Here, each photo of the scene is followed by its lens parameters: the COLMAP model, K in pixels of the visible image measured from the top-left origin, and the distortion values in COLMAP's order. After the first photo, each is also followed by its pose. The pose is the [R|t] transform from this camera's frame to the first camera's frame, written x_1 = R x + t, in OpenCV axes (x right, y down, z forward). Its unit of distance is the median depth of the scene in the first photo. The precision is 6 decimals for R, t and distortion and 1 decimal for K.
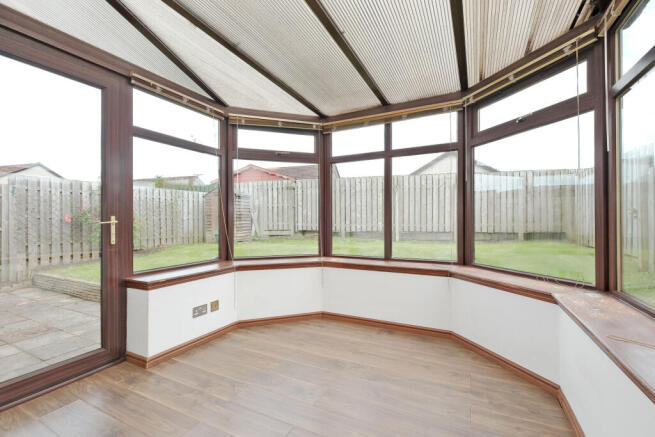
lens RADIAL K [[292.3, 0, 328.9], [0, 292.3, 218.7], [0, 0, 1]] dist [-0.000692, -0.000396]
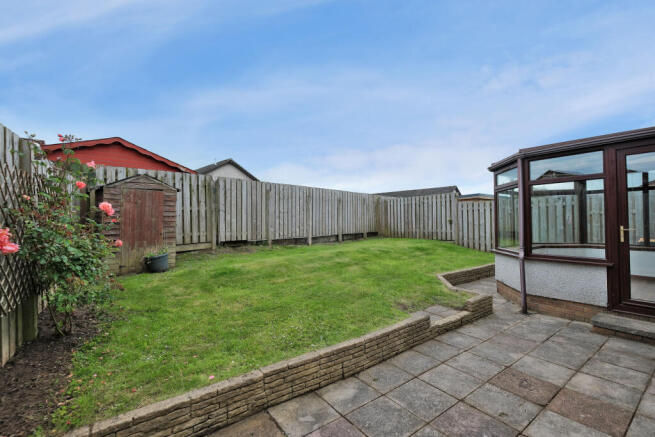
lens RADIAL K [[292.3, 0, 328.6], [0, 292.3, 218.3], [0, 0, 1]] dist [-0.000692, -0.000396]
pose [[0.458360, 0.000294, 0.888767, -0.674246], [0.007225, 0.999966, -0.004056, -0.017993], [-0.888737, 0.008281, 0.458342, 0.378302]]
